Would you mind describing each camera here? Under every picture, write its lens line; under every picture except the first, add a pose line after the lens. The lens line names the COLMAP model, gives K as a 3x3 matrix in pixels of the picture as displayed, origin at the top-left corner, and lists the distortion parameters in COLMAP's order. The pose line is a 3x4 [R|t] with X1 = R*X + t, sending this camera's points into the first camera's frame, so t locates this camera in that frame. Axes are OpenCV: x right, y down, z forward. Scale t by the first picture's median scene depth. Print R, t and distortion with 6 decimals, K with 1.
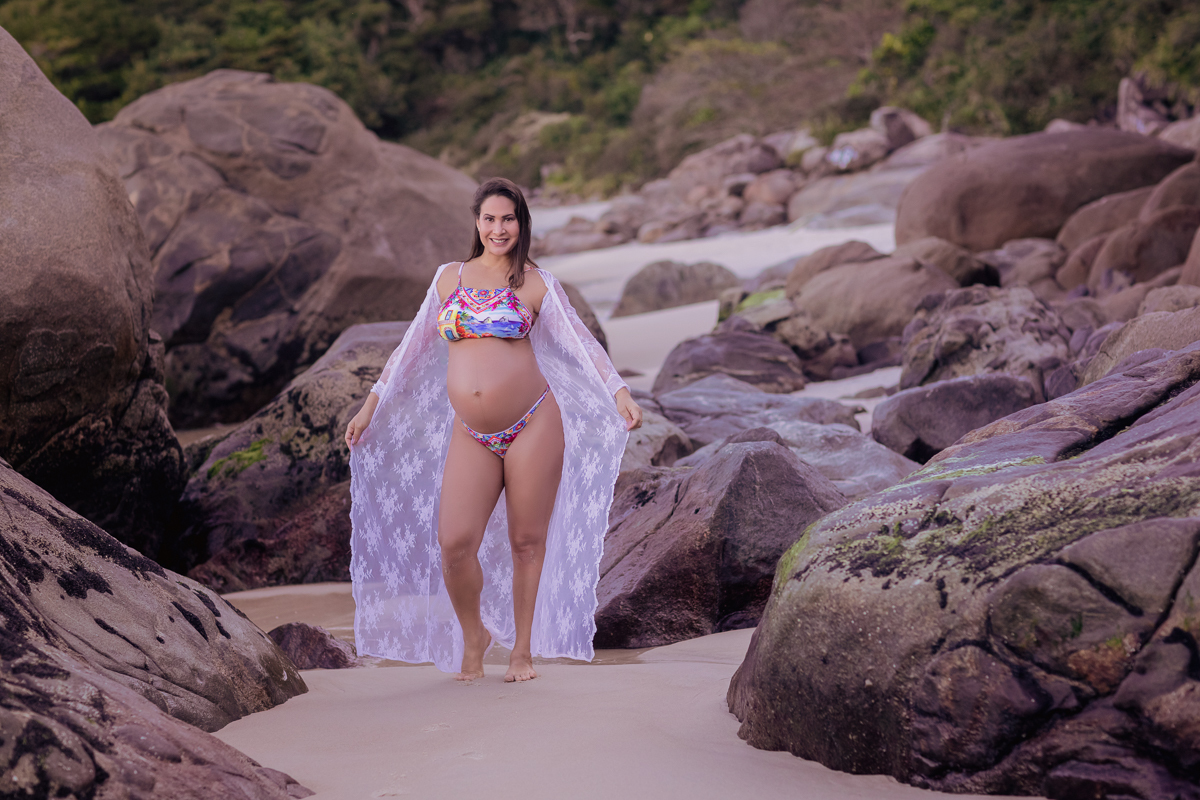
lens RADIAL K [[2845.3, 0, 600.0], [0, 2845.3, 400.0], [0, 0, 1]] dist [-0.056867, -0.453447]
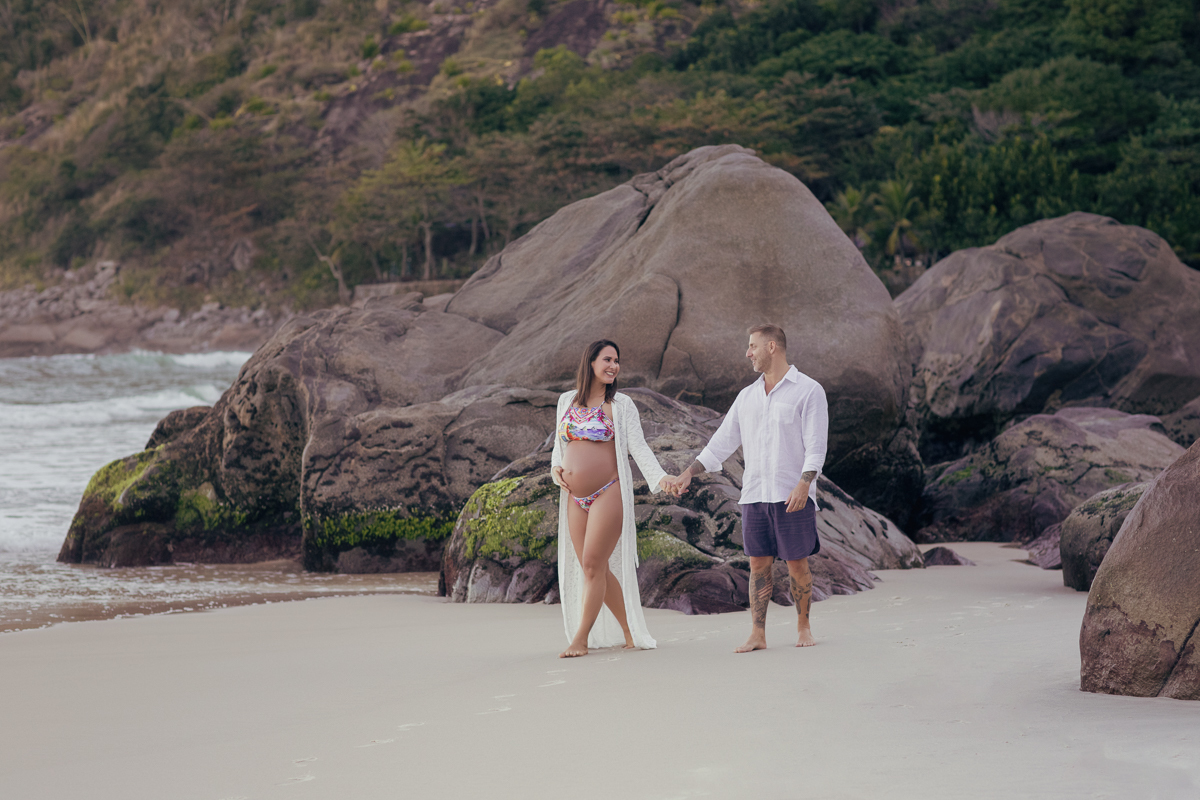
lens RADIAL K [[2845.3, 0, 600.0], [0, 2845.3, 400.0], [0, 0, 1]] dist [-0.056867, -0.453447]
pose [[0.939064, 0.073238, -0.335850, 0.123191], [-0.081256, 0.996644, -0.009864, 0.004191], [0.334000, 0.036552, 0.941864, -0.369622]]
